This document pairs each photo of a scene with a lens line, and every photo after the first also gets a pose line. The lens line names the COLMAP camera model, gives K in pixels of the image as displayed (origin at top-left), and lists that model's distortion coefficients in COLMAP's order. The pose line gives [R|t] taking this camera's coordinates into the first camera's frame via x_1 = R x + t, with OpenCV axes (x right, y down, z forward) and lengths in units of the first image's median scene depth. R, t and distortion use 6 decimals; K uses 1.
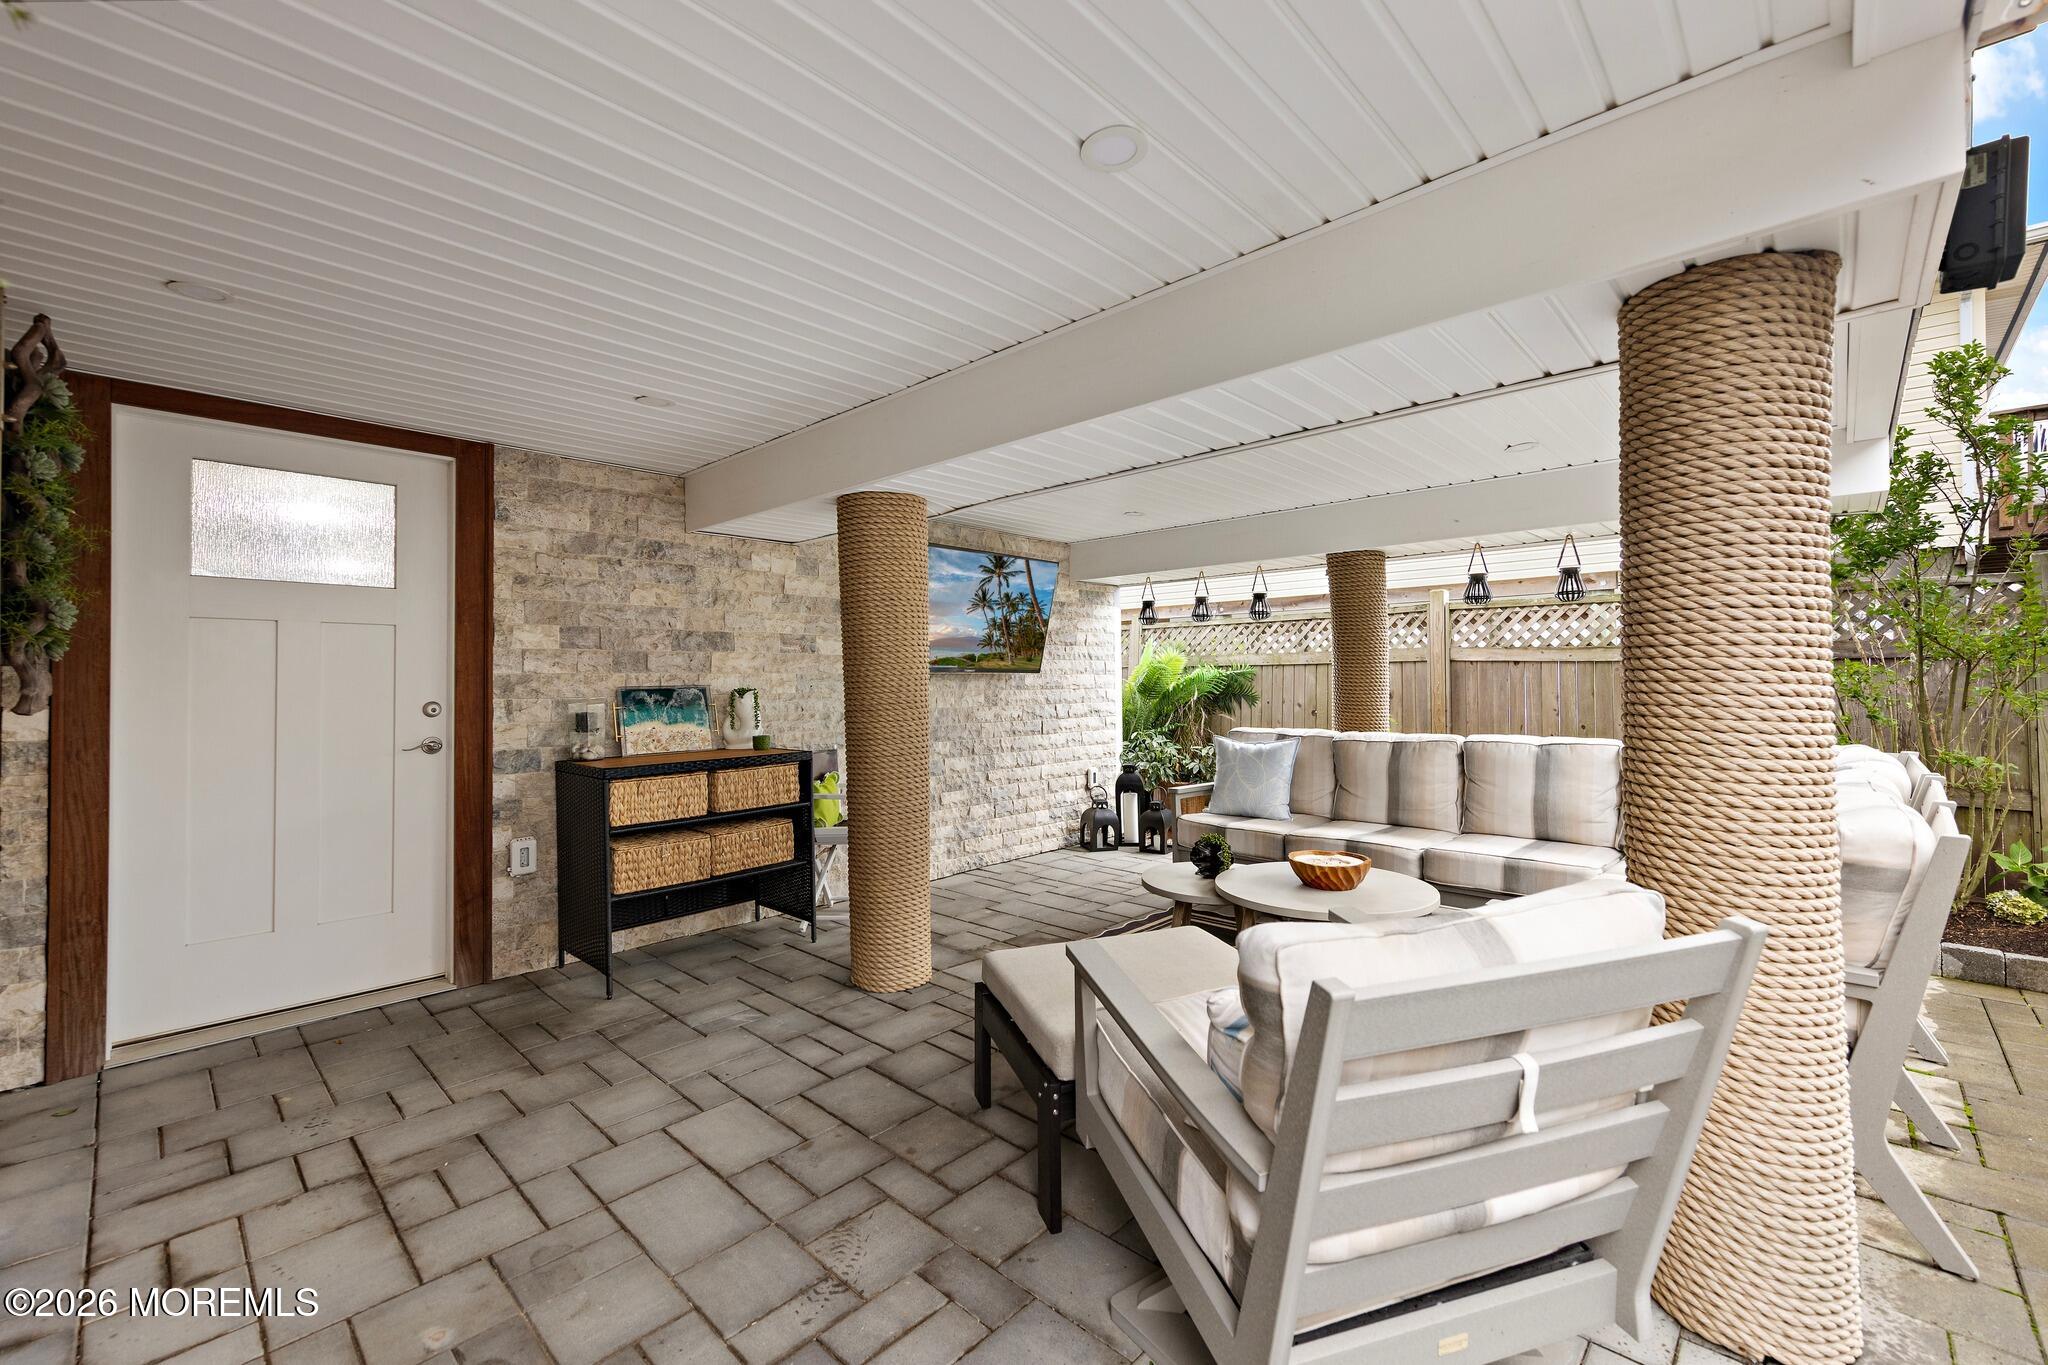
lens RADIAL K [[862.2, 0, 1032.6], [0, 862.2, 657.7], [0, 0, 1]] dist [-0.000256, -0.000049]
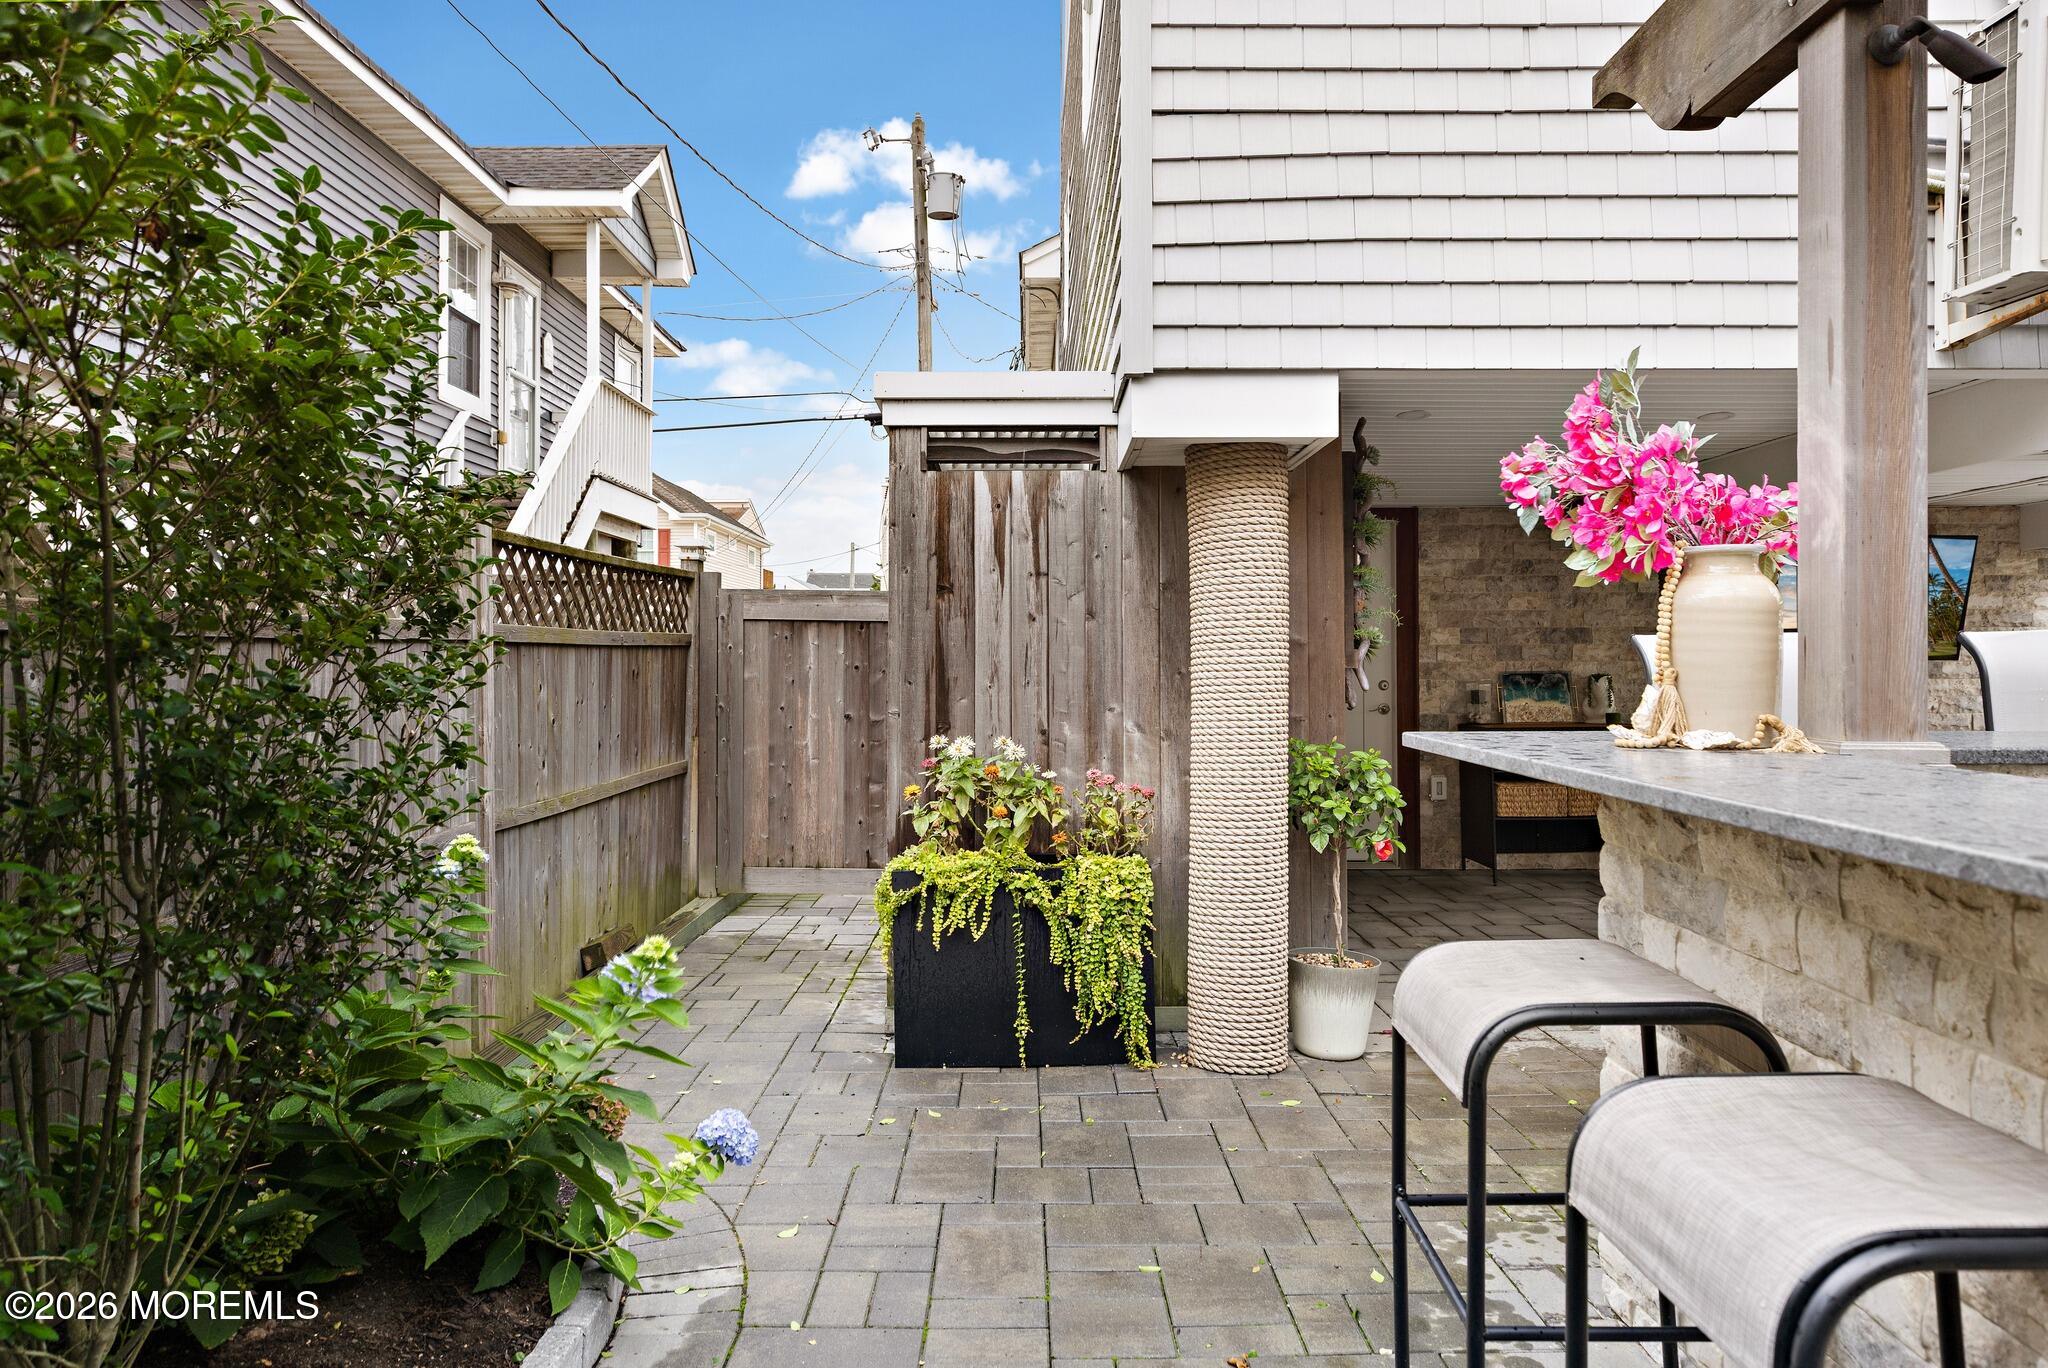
lens RADIAL K [[1317.4, 0, 1030.1], [0, 1317.4, 670.3], [0, 0, 1]] dist [-0.002149, 0.000622]
pose [[0.691512, -0.000188, -0.722365, 0.510286], [0.015643, 0.999769, 0.014715, -0.010368], [0.722196, -0.021476, 0.691355, -0.977061]]
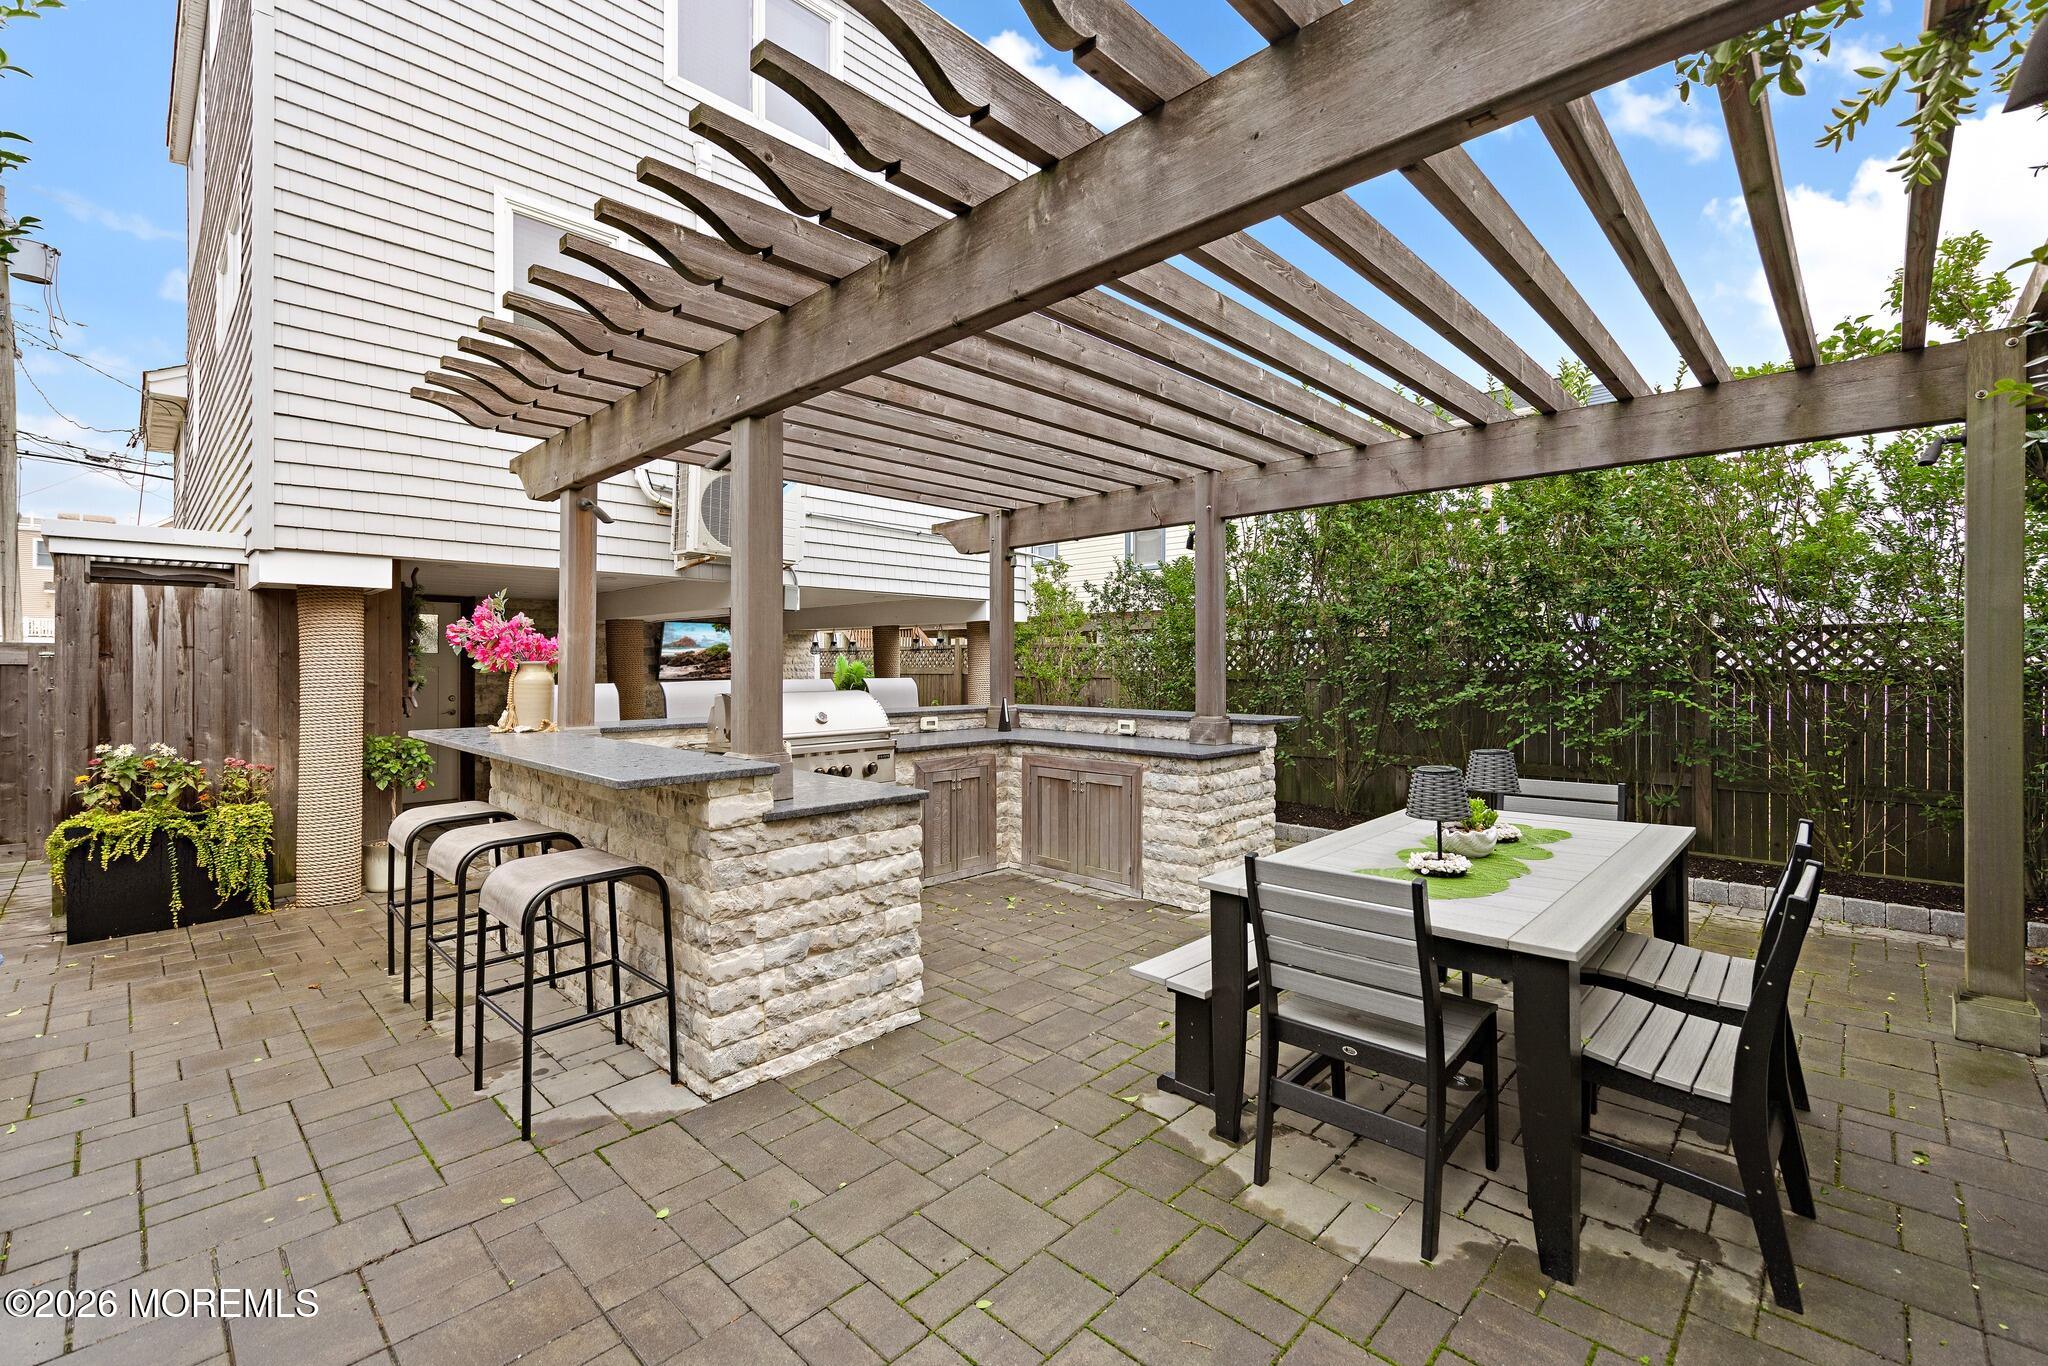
lens RADIAL K [[862.2, 0, 1032.6], [0, 862.2, 658.2], [0, 0, 1]] dist [-0.000256, -0.000049]
pose [[0.999970, -0.006635, 0.003951, 0.988841], [0.006603, 0.999945, 0.008110, -0.066952], [-0.004004, -0.008083, 0.999959, -1.517239]]
